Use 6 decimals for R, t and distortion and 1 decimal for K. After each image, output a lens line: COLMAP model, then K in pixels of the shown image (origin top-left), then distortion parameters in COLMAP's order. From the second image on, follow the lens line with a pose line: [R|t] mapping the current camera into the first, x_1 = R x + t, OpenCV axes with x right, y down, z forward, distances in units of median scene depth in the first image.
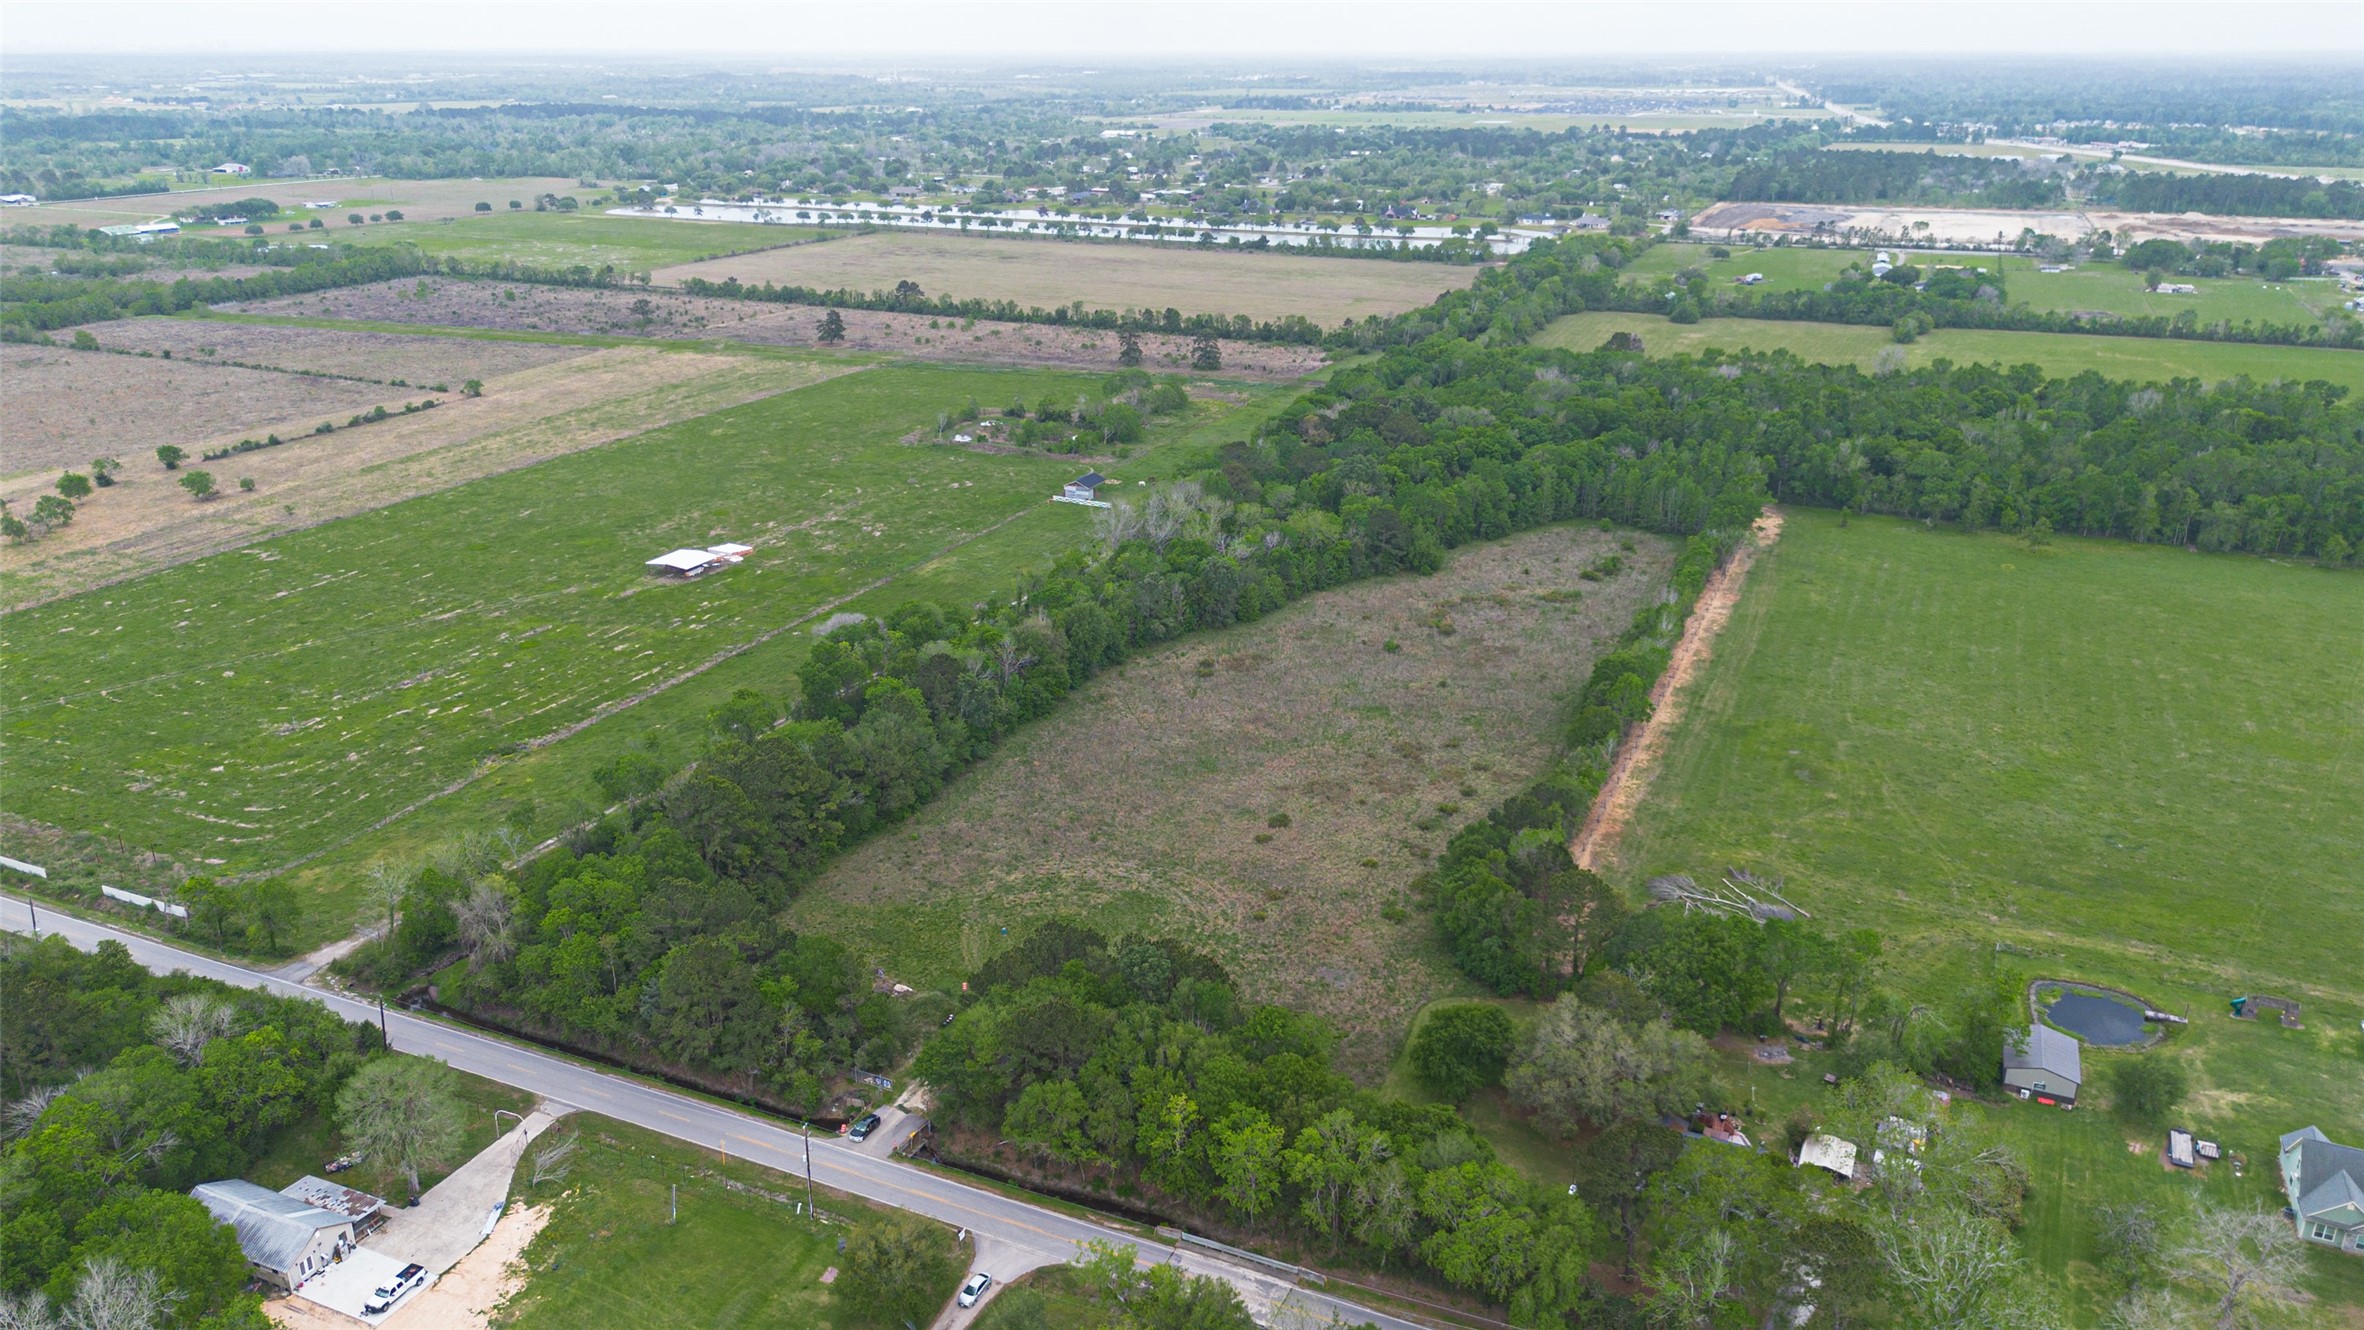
lens RADIAL K [[1674.5, 0, 1178.3], [0, 1674.5, 677.9], [0, 0, 1]] dist [0.065661, -0.059981]
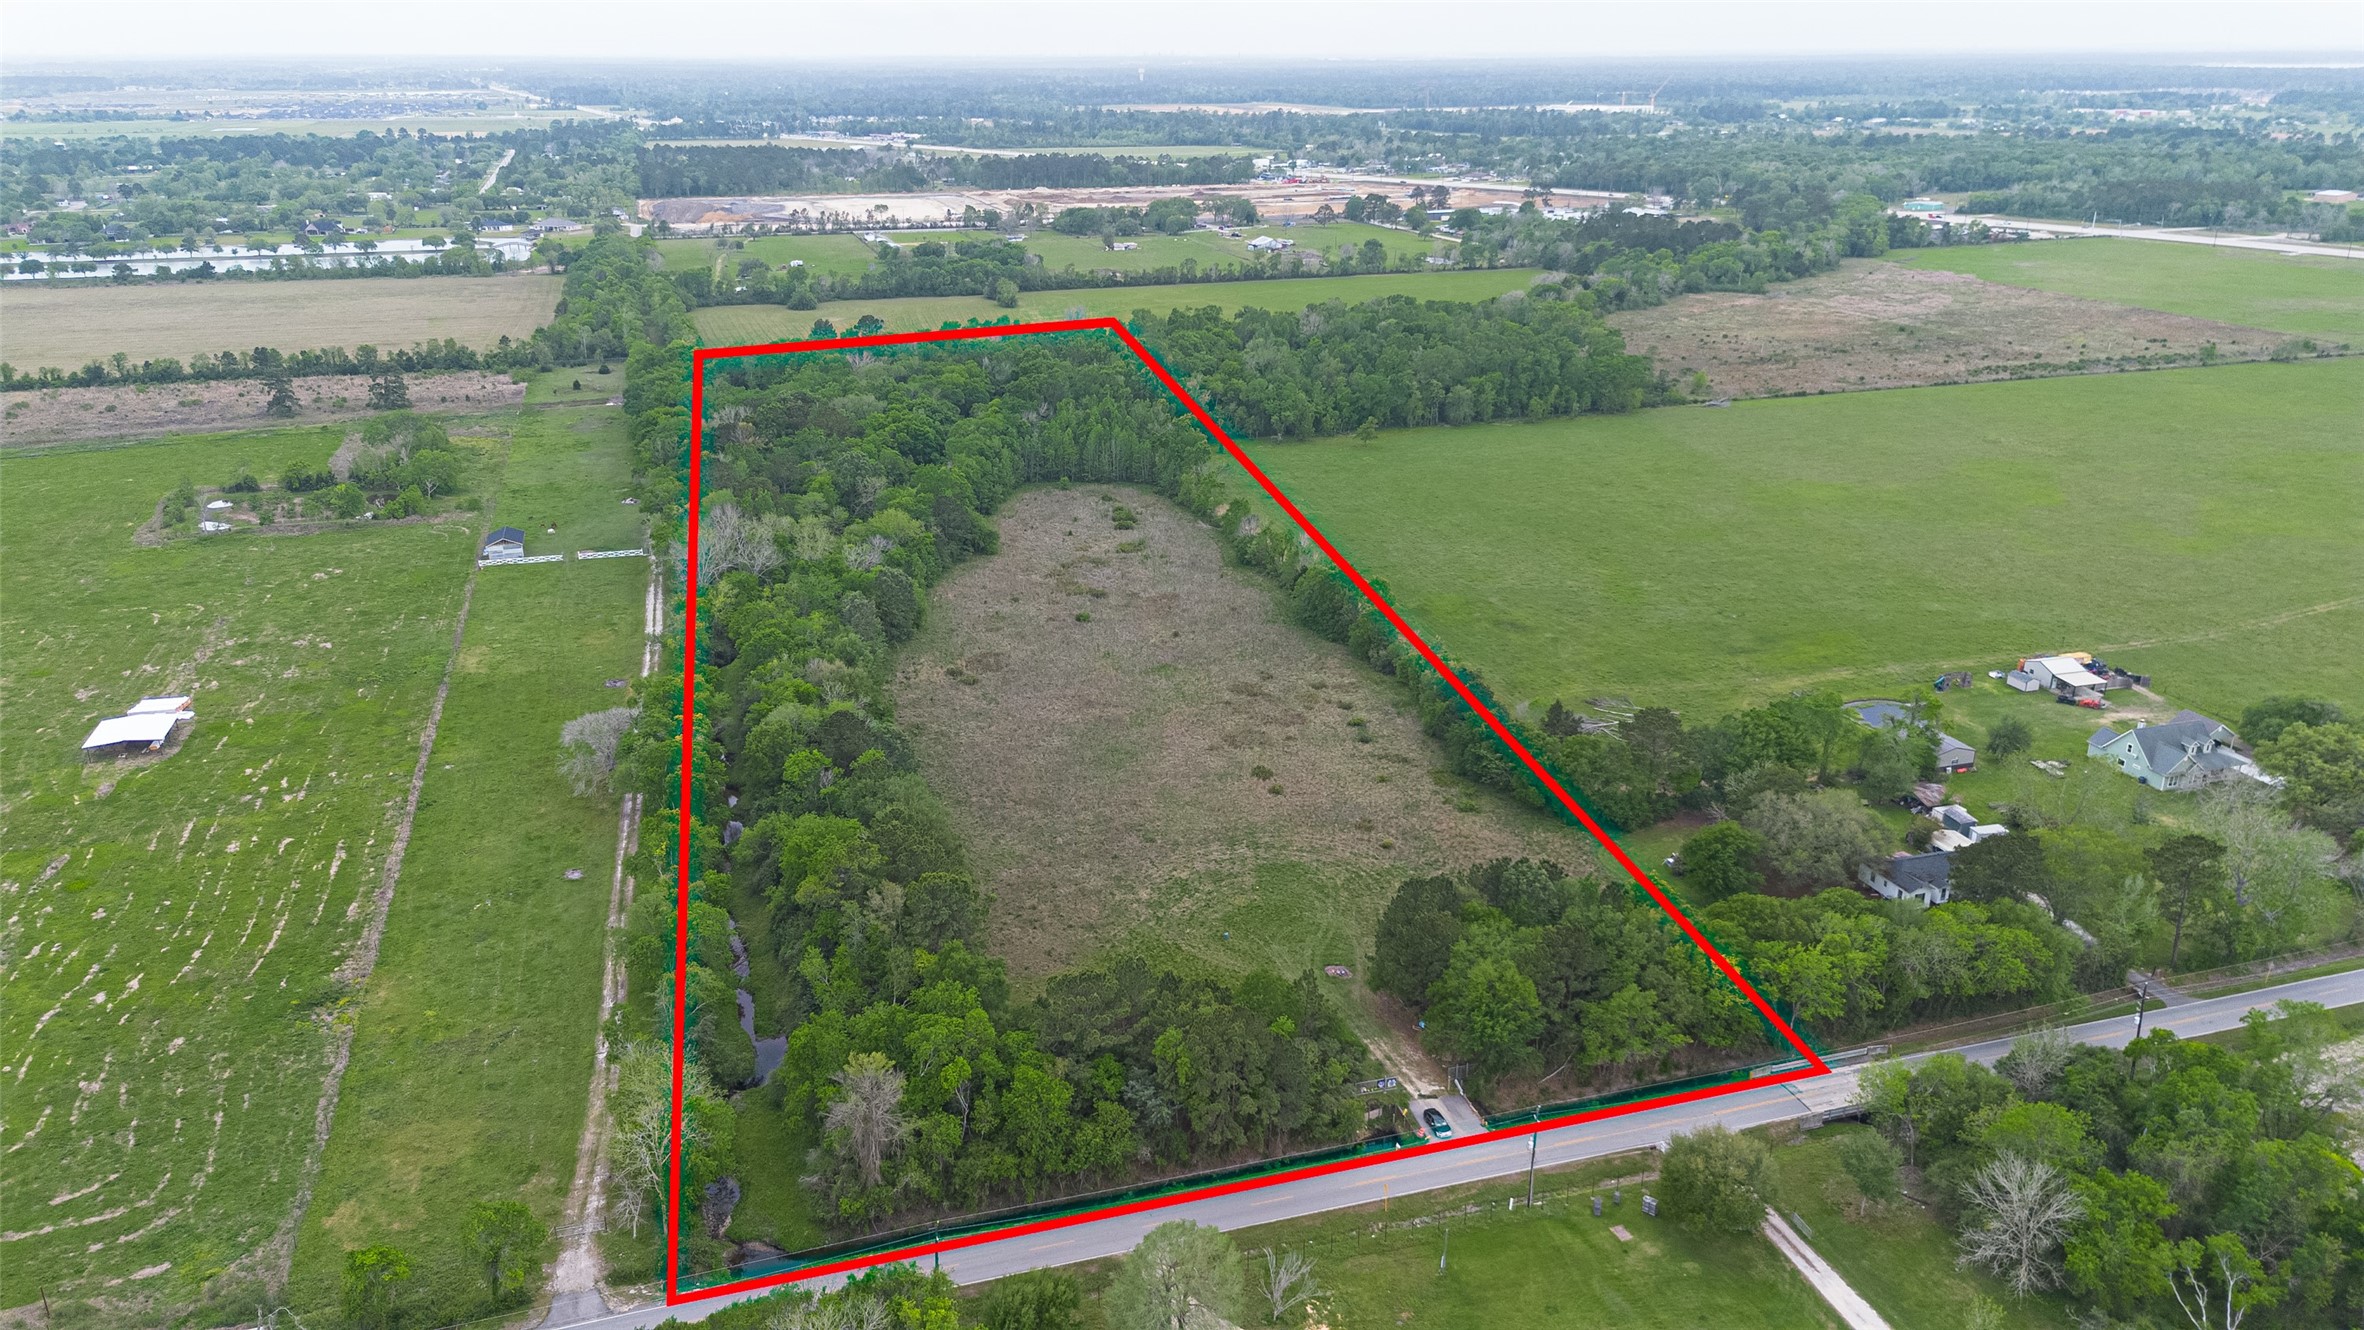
lens RADIAL K [[1674.5, 0, 1182.2], [0, 1674.5, 676.9], [0, 0, 1]] dist [0.065661, -0.059981]
pose [[0.748190, -0.236666, 0.619839, -0.445455], [0.238570, 0.967698, 0.081514, -0.049398], [-0.619109, 0.086887, 0.780484, 0.171178]]
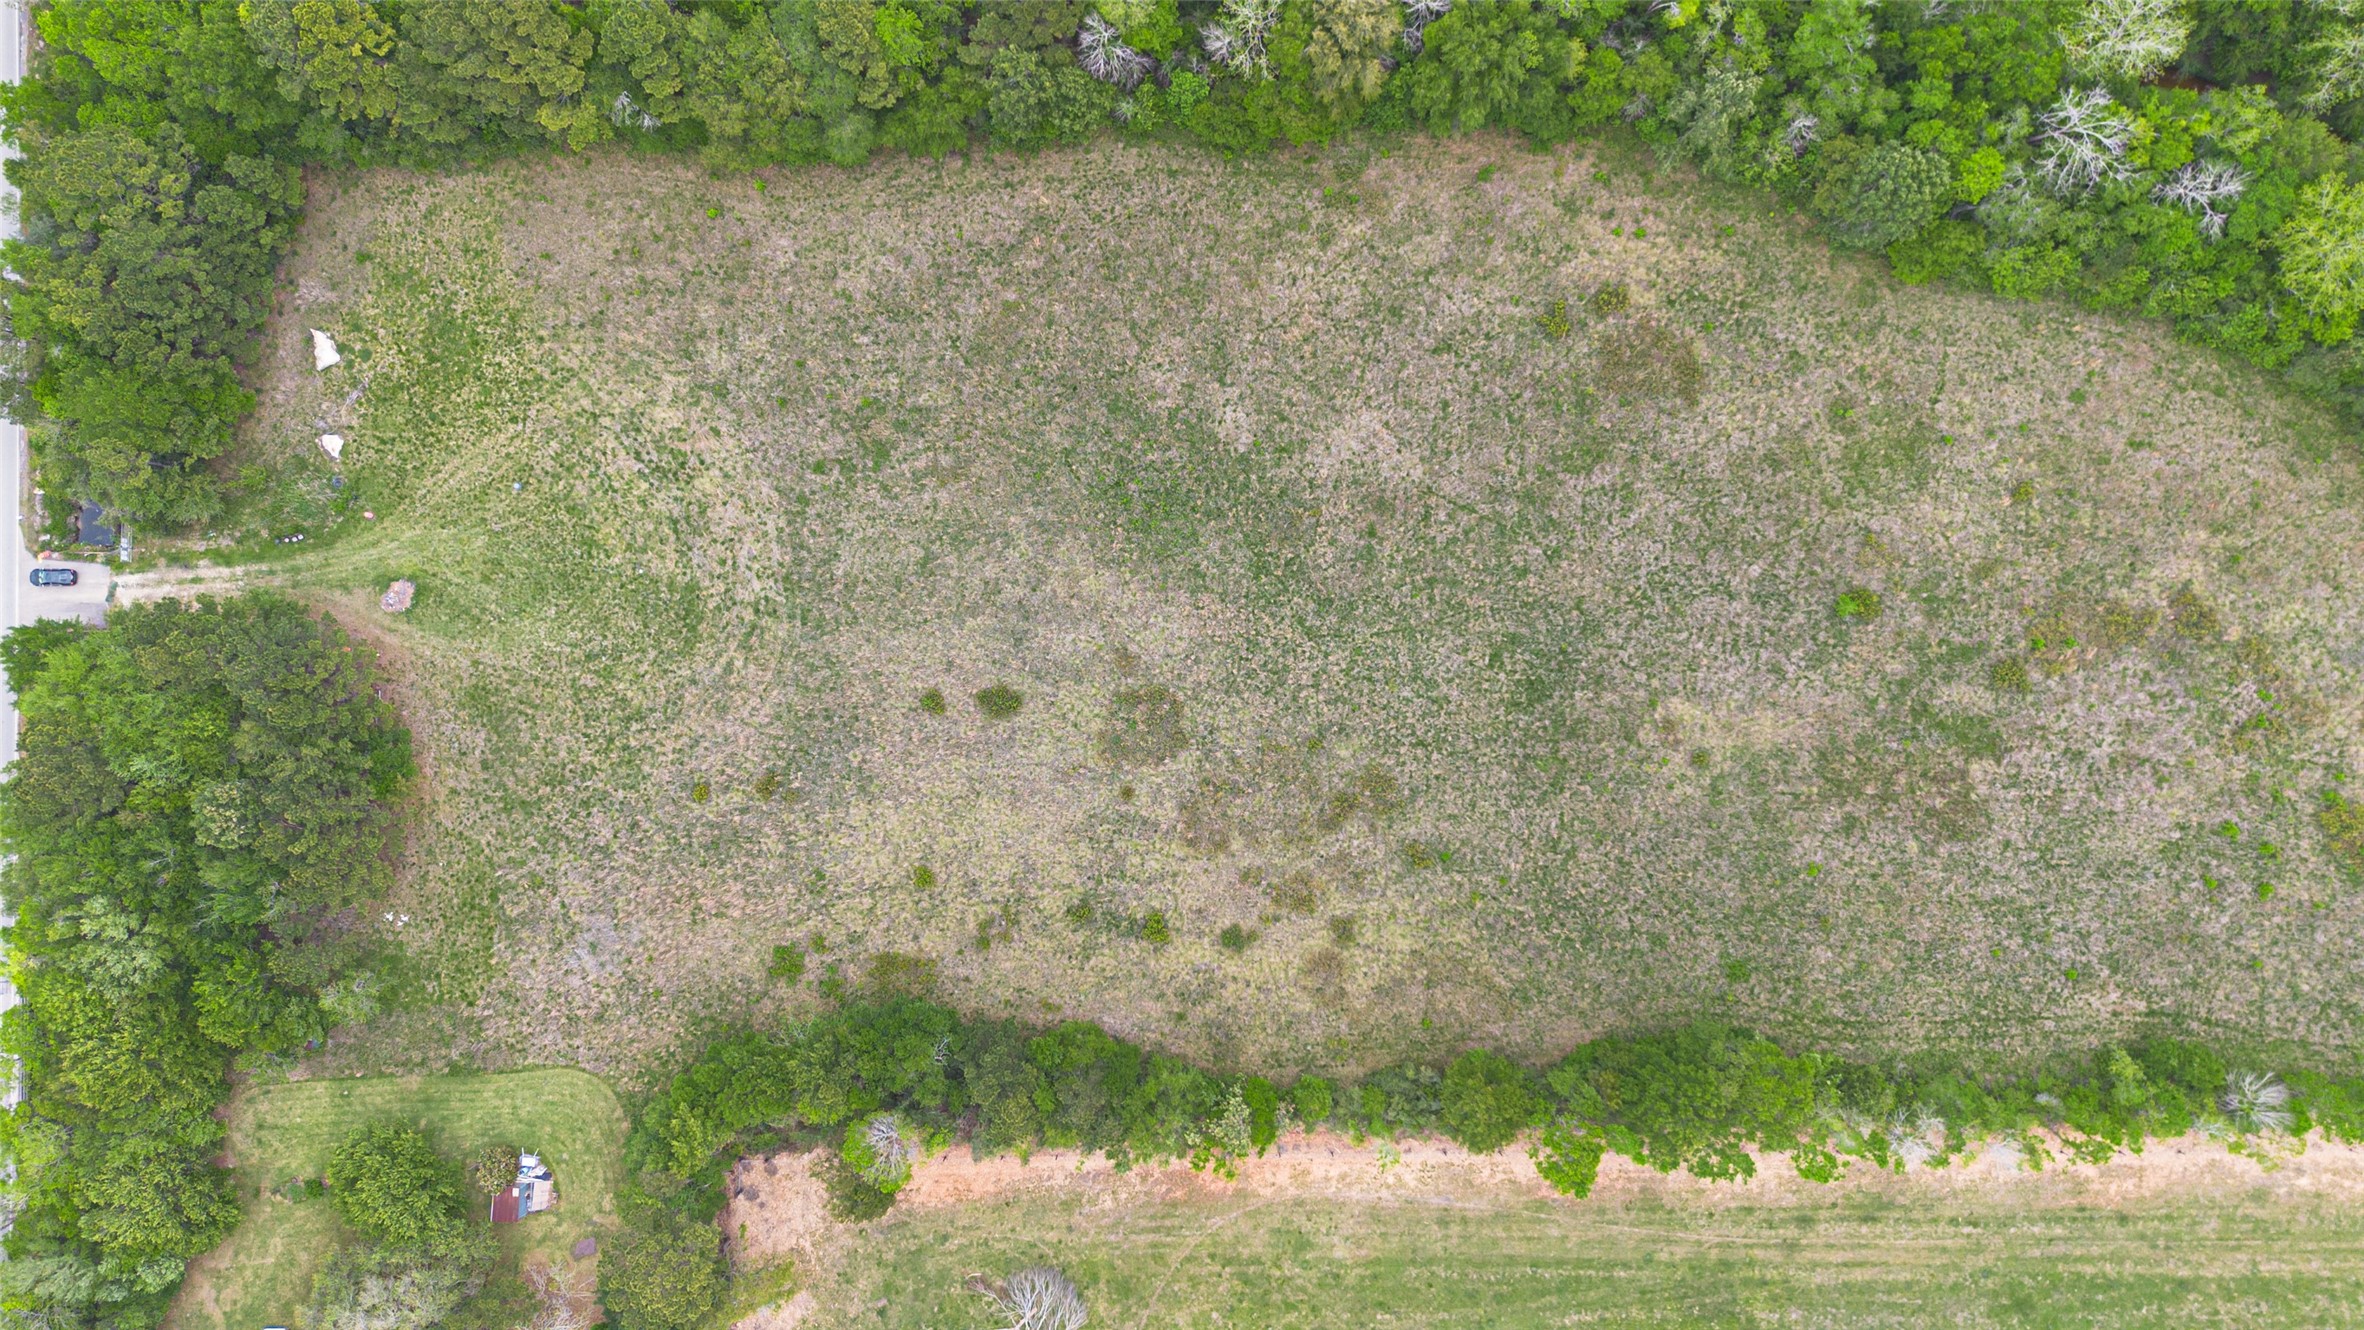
lens RADIAL K [[1674.5, 0, 1175.2], [0, 1674.5, 674.8], [0, 0, 1]] dist [0.065661, -0.059981]
pose [[0.425570, 0.904597, -0.024381, 0.071226], [-0.310249, 0.171162, 0.935120, -0.398049], [0.850080, -0.390395, 0.353492, 0.625711]]
